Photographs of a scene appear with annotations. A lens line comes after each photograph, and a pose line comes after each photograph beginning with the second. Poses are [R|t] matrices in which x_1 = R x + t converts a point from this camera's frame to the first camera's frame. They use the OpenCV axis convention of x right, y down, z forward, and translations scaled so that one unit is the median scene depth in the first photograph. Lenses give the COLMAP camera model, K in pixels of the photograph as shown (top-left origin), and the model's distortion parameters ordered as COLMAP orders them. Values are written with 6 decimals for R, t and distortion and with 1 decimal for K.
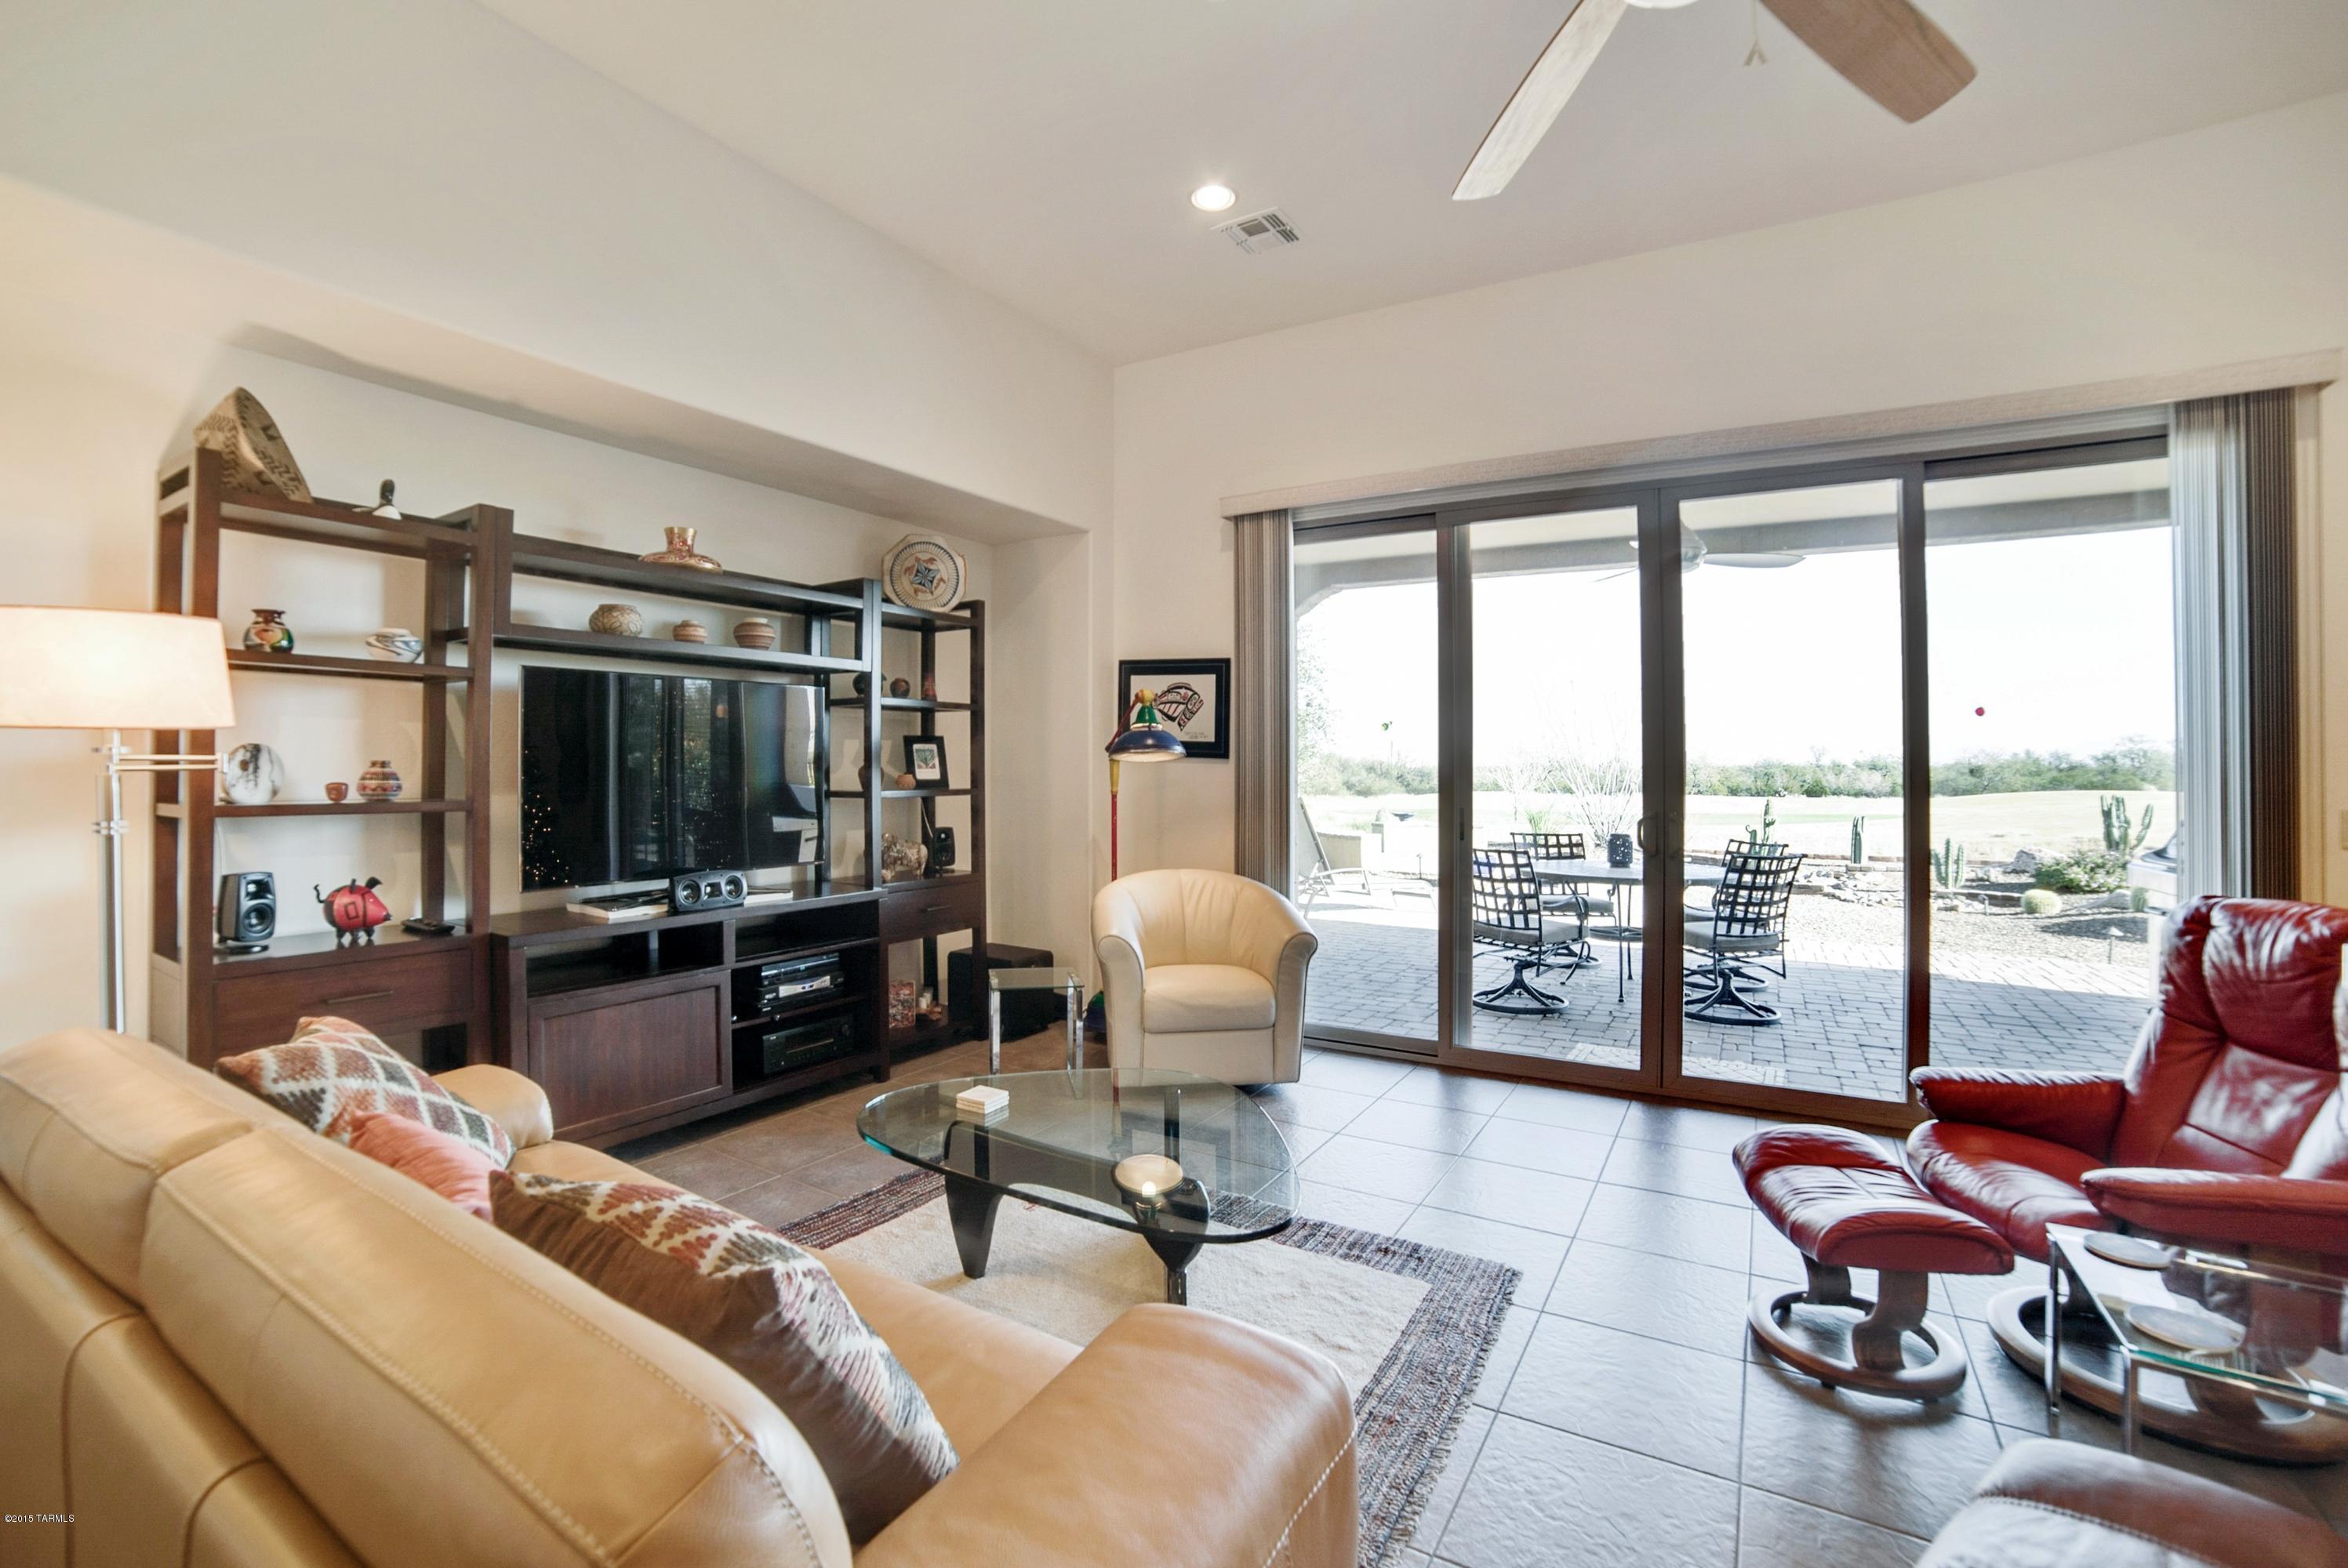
lens RADIAL K [[1100.3, 0, 1175.8], [0, 1100.3, 759.6], [0, 0, 1]] dist [0.000960, 0.000103]
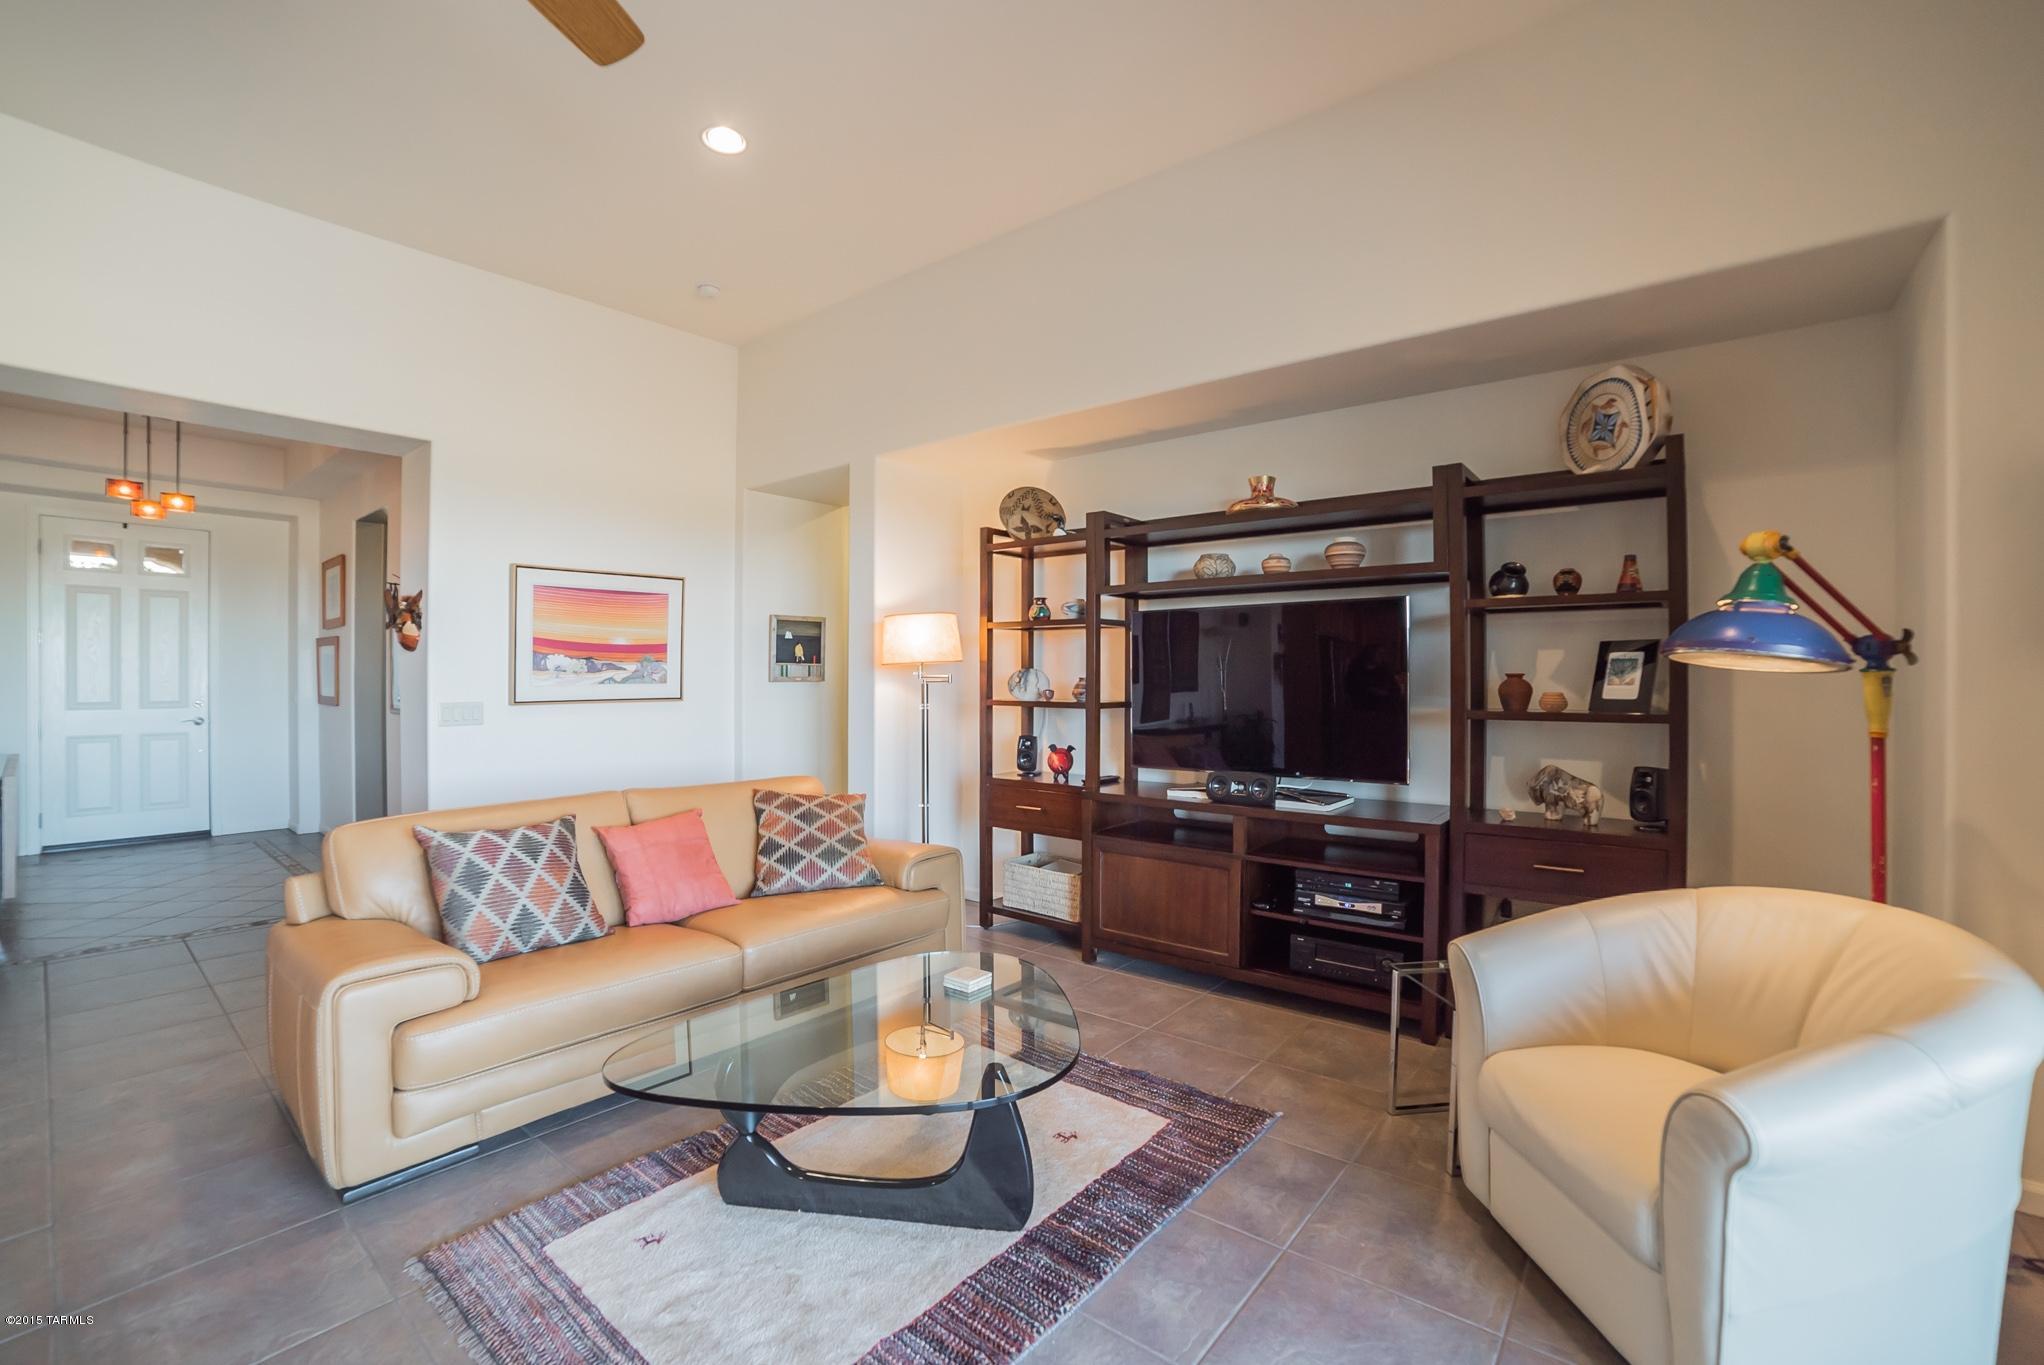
lens RADIAL K [[901.0, 0, 1022.0], [0, 901.0, 682.5], [0, 0, 1]] dist [-0.001201, -0.000078]
pose [[-0.122362, 0.000588, -0.992485, 0.540302], [0.001323, 0.999999, 0.000430, 0.006918], [0.992485, -0.001261, -0.122363, 0.869875]]
